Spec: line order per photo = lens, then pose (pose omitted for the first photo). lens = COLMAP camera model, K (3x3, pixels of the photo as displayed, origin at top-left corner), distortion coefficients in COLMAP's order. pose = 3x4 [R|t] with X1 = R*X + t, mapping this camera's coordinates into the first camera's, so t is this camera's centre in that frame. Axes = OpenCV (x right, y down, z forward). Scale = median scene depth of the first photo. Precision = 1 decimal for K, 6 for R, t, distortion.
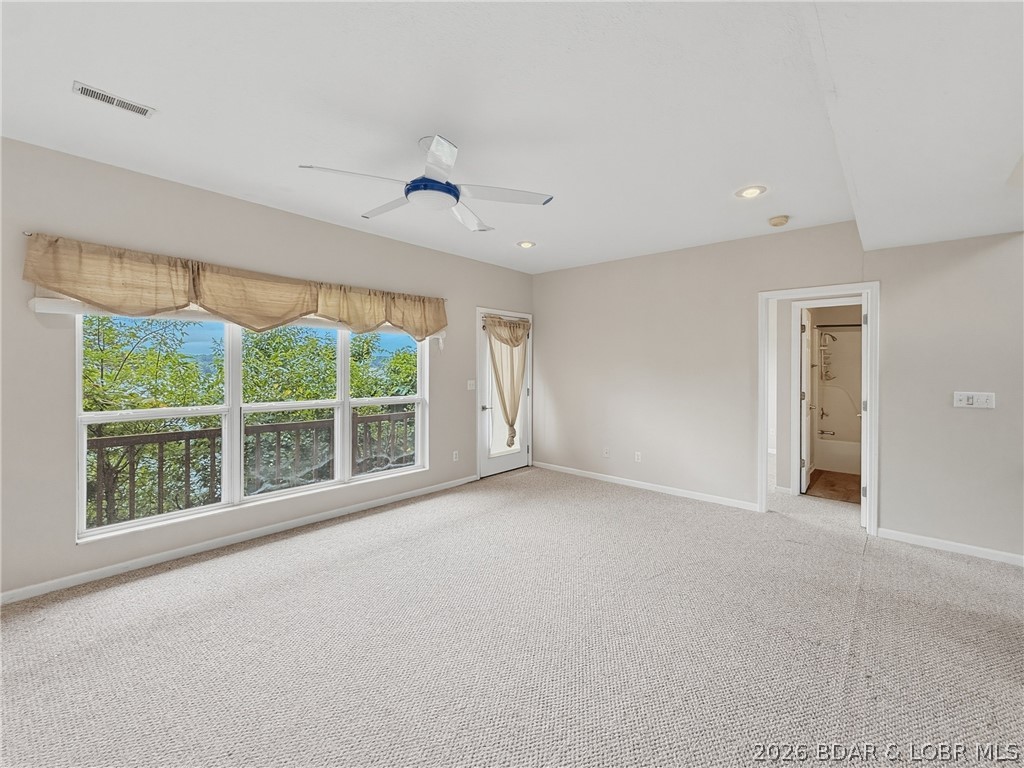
lens RADIAL K [[425.0, 0, 511.7], [0, 425.0, 372.9], [0, 0, 1]] dist [-0.000264, -0.000058]
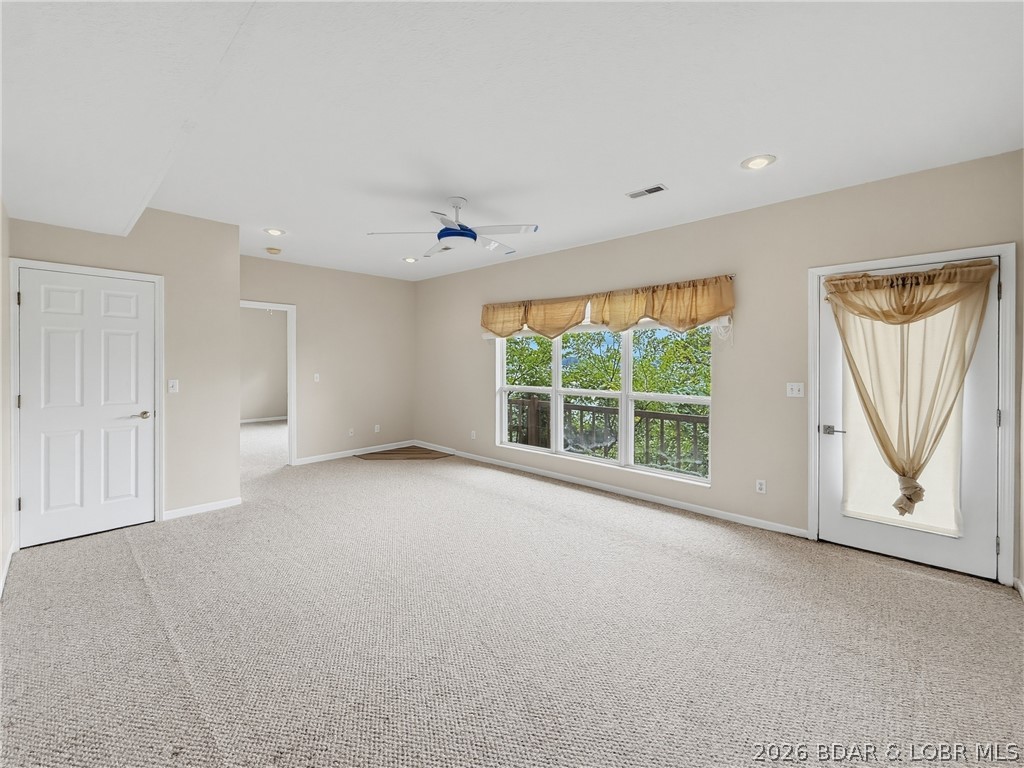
lens RADIAL K [[425.0, 0, 511.7], [0, 425.0, 372.9], [0, 0, 1]] dist [-0.000264, -0.000058]
pose [[-0.012266, 0.016996, -0.999780, 0.637056], [-0.019864, 0.999654, 0.017238, -0.000890], [0.999727, 0.020071, -0.011924, 0.629540]]
